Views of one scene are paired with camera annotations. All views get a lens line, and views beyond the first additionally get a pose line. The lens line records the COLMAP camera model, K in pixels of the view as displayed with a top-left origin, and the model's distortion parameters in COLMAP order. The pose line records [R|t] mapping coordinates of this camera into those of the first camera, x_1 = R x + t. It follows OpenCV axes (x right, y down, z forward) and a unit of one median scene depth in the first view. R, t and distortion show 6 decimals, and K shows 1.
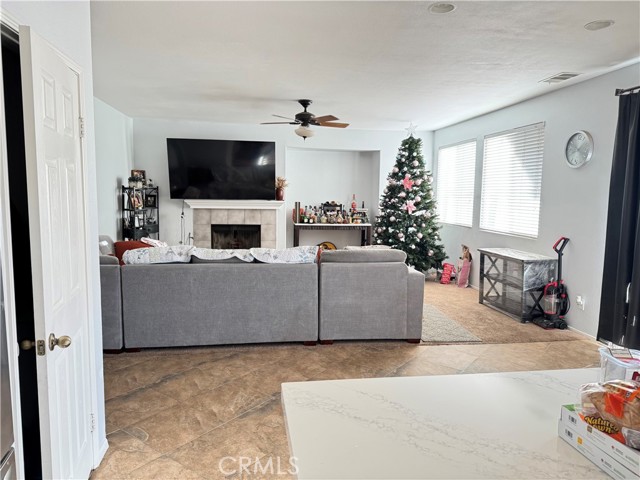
lens RADIAL K [[444.9, 0, 324.0], [0, 444.9, 242.0], [0, 0, 1]] dist [0.058863, -0.075579]
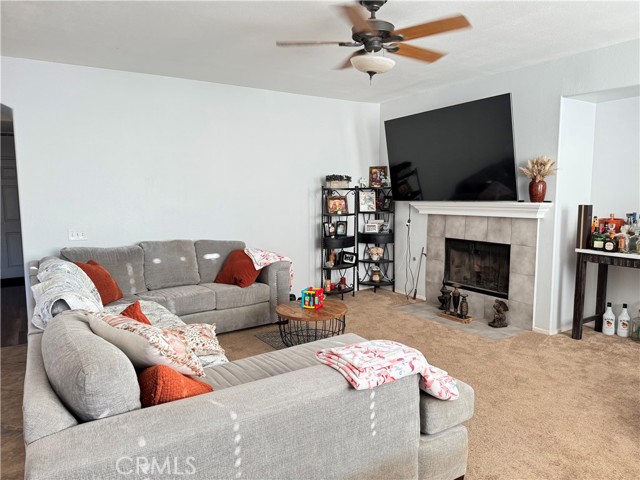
lens RADIAL K [[444.9, 0, 313.9], [0, 444.9, 240.6], [0, 0, 1]] dist [0.058863, -0.075579]
pose [[0.414403, 0.078188, -0.906729, 0.281037], [-0.082697, 0.995416, 0.048040, -0.051689], [0.906328, 0.055076, 0.418969, 0.536886]]
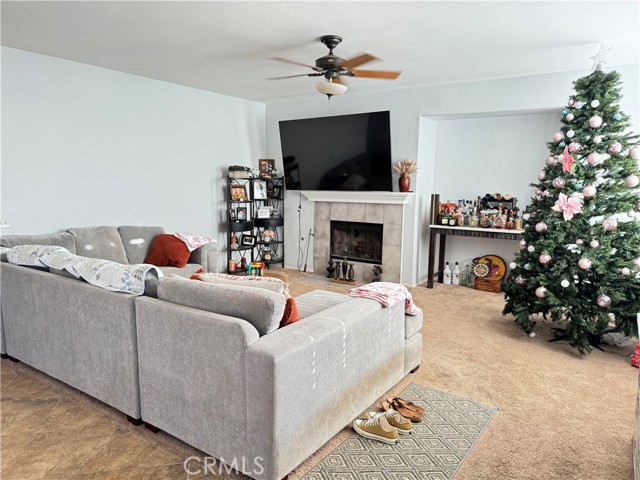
lens RADIAL K [[444.9, 0, 310.7], [0, 444.9, 245.4], [0, 0, 1]] dist [0.058863, -0.075579]
pose [[0.738472, 0.087504, -0.668582, 0.285077], [-0.068972, 0.996146, 0.054194, -0.035426], [0.670748, 0.006093, 0.741661, 0.355237]]
